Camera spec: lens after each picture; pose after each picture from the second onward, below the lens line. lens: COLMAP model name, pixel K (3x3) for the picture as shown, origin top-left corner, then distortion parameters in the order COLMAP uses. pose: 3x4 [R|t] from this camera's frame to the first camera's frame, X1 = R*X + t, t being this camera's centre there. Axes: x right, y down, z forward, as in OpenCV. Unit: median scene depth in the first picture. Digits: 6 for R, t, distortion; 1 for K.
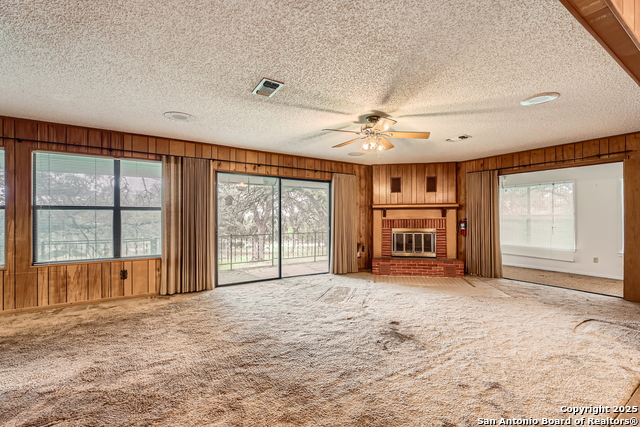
lens RADIAL K [[290.4, 0, 321.1], [0, 290.4, 216.2], [0, 0, 1]] dist [-0.001891, -0.000447]
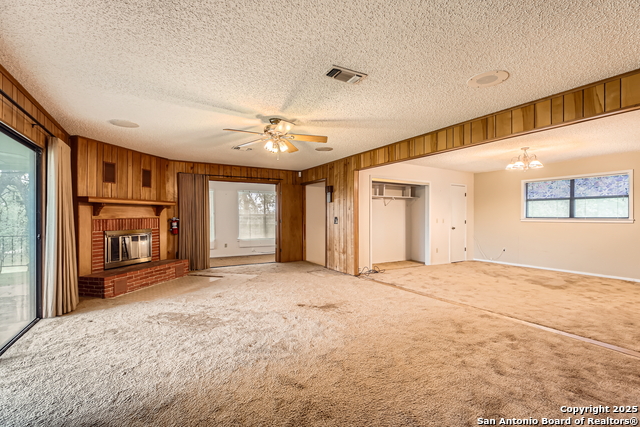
lens RADIAL K [[290.4, 0, 321.1], [0, 290.4, 216.2], [0, 0, 1]] dist [-0.001891, -0.000447]
pose [[0.037926, 0.001602, 0.999279, -0.625780], [-0.005834, 0.999982, -0.001381, 0.002539], [-0.999264, -0.005778, 0.037935, 0.586965]]
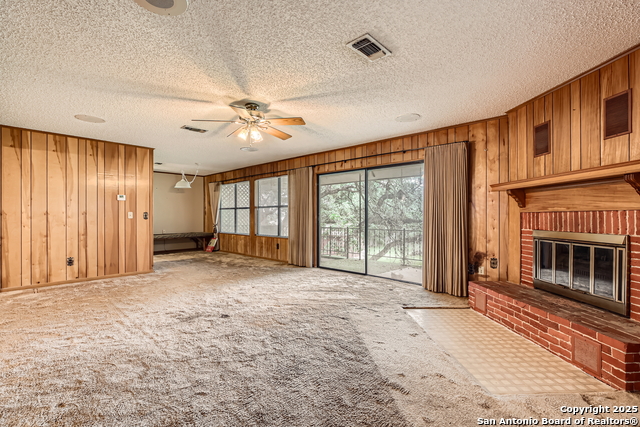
lens RADIAL K [[290.4, 0, 321.1], [0, 290.4, 216.2], [0, 0, 1]] dist [-0.001891, -0.000447]
pose [[0.238858, 0.003381, -0.971049, 0.858840], [0.005422, 0.999974, 0.004815, 0.018727], [0.971039, -0.006416, 0.238833, 0.726748]]
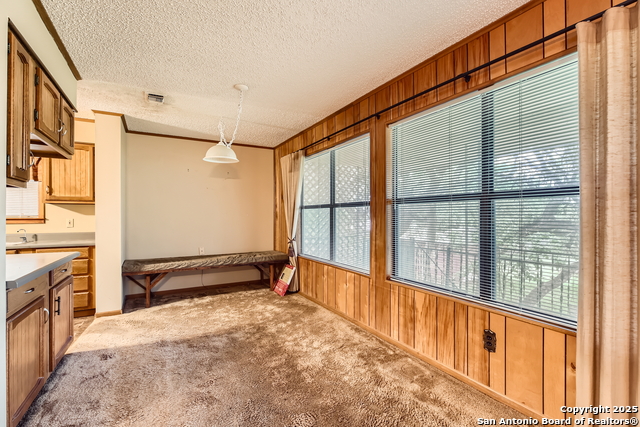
lens RADIAL K [[290.4, 0, 321.1], [0, 290.4, 216.2], [0, 0, 1]] dist [-0.001891, -0.000447]
pose [[-0.055297, 0.000468, -0.998470, -0.183934], [0.005319, 0.999986, 0.000175, 0.005198], [0.998456, -0.005301, -0.055299, 0.657599]]
